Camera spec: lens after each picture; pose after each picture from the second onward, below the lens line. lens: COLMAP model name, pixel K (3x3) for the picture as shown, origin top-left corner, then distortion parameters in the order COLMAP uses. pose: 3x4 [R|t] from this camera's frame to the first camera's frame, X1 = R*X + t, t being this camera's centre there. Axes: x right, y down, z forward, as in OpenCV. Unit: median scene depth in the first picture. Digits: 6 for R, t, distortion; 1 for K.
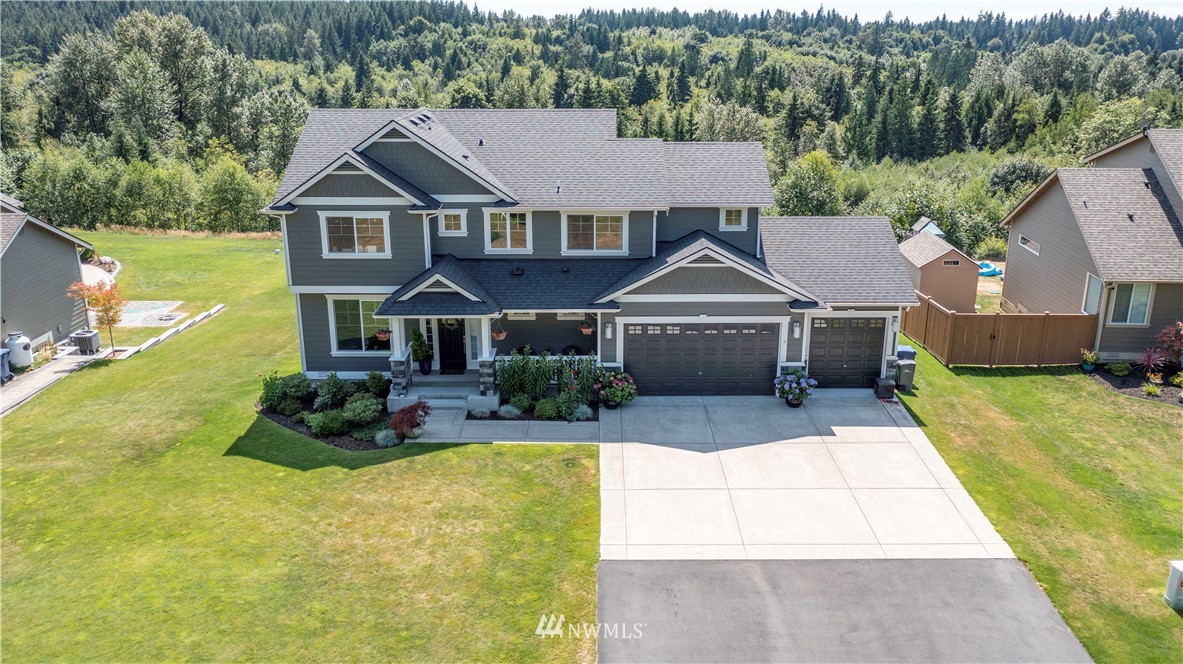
lens RADIAL K [[951.4, 0, 591.5], [0, 951.4, 332.0], [0, 0, 1]] dist [-0.002809, -0.002316]
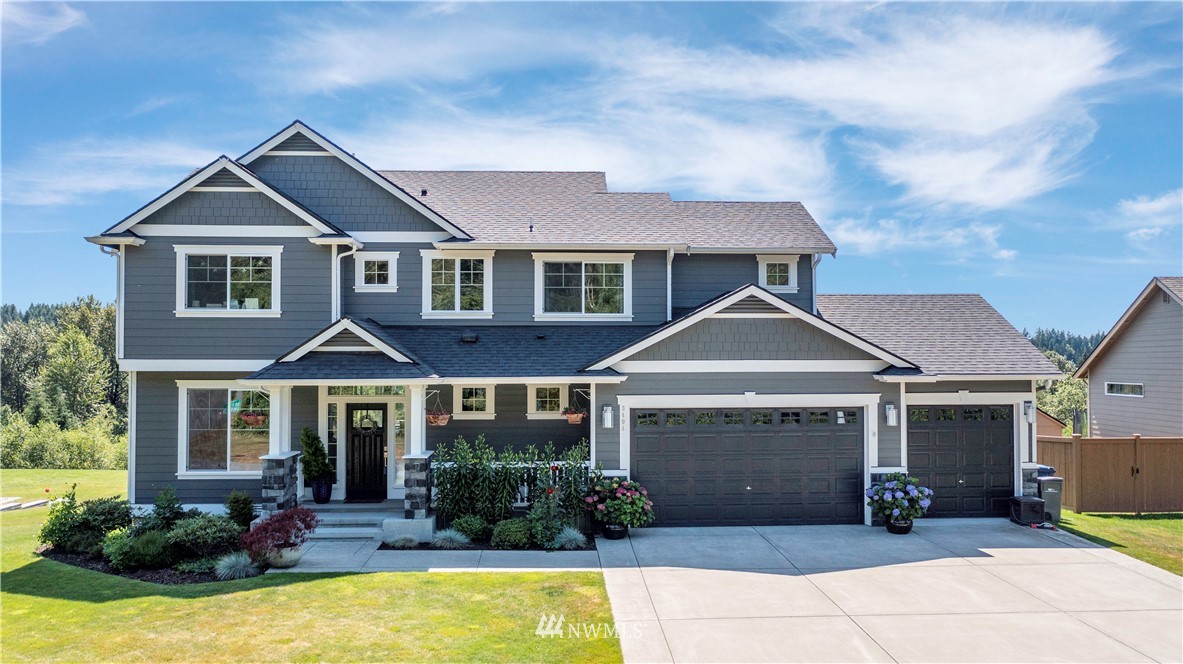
lens RADIAL K [[951.4, 0, 591.5], [0, 951.4, 332.0], [0, 0, 1]] dist [-0.002809, -0.002316]
pose [[0.998730, 0.000356, 0.050384, -0.026395], [0.016100, 0.945292, -0.325828, 0.159355], [-0.047744, 0.326226, 0.944086, 0.374554]]
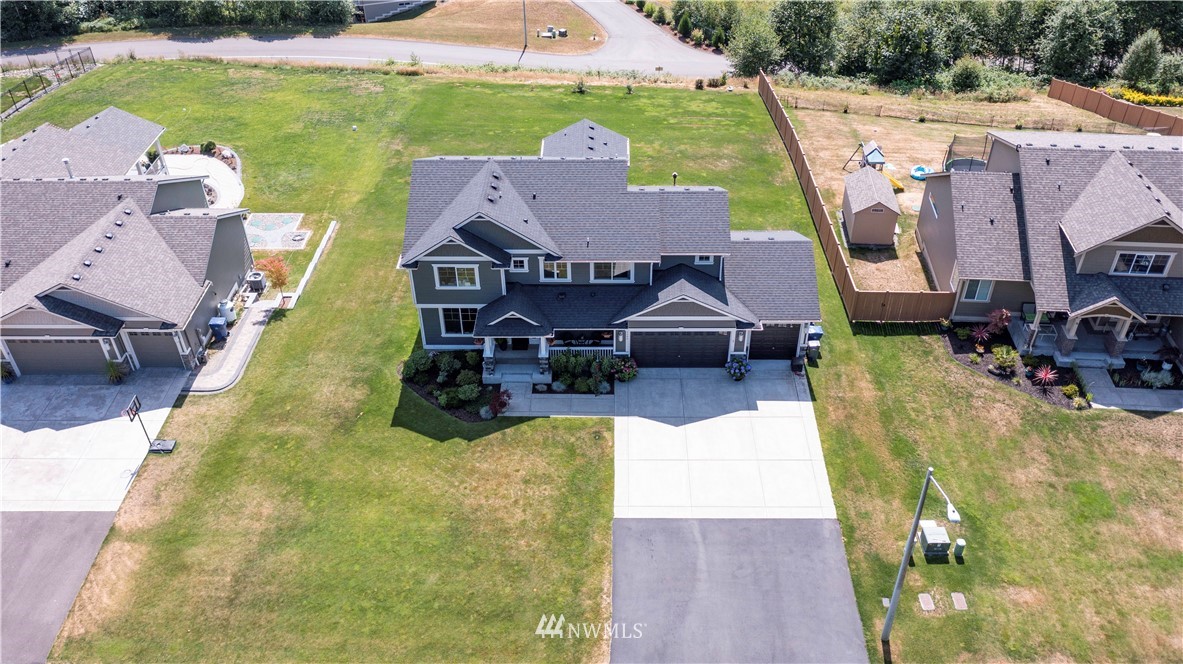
lens RADIAL K [[949.7, 0, 586.9], [0, 949.7, 302.2], [0, 0, 1]] dist [-0.004602, -0.002228]
pose [[0.999687, 0.002227, -0.024934, 0.001113], [0.006210, 0.942836, 0.333199, -0.590411], [0.024250, -0.333250, 0.942527, -0.471564]]
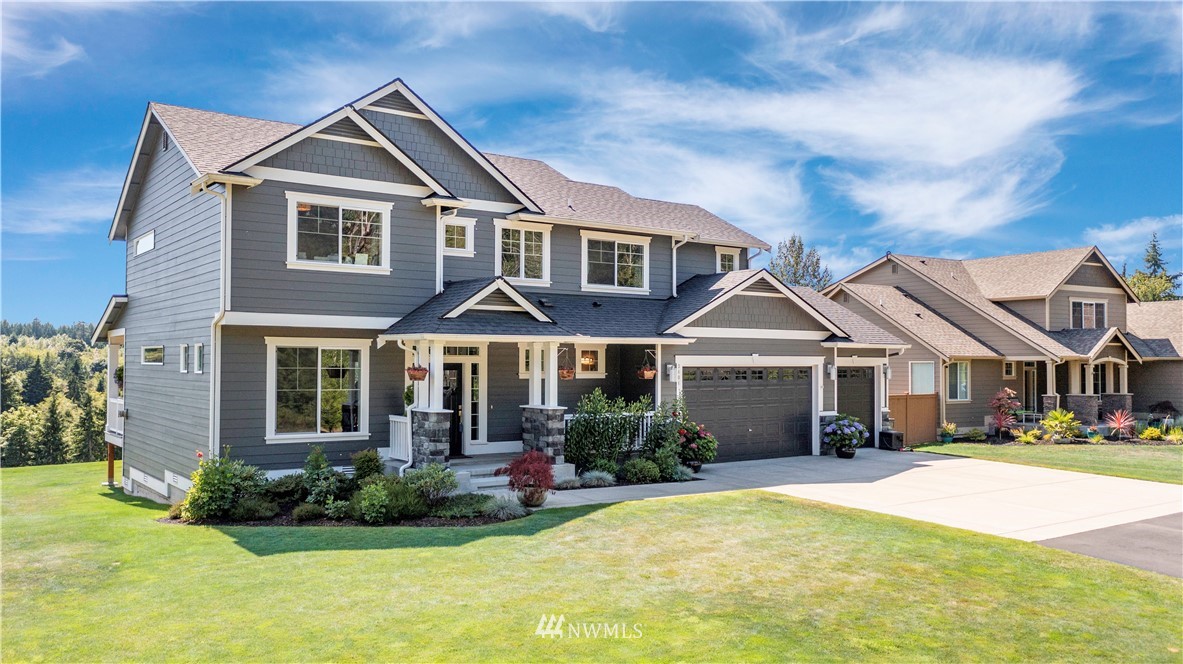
lens RADIAL K [[951.4, 0, 591.5], [0, 951.4, 332.0], [0, 0, 1]] dist [-0.002809, -0.002316]
pose [[0.811435, 0.022344, 0.584016, -0.500197], [0.166911, 0.948792, -0.268206, 0.167756], [-0.560102, 0.315111, 0.766153, 0.440572]]
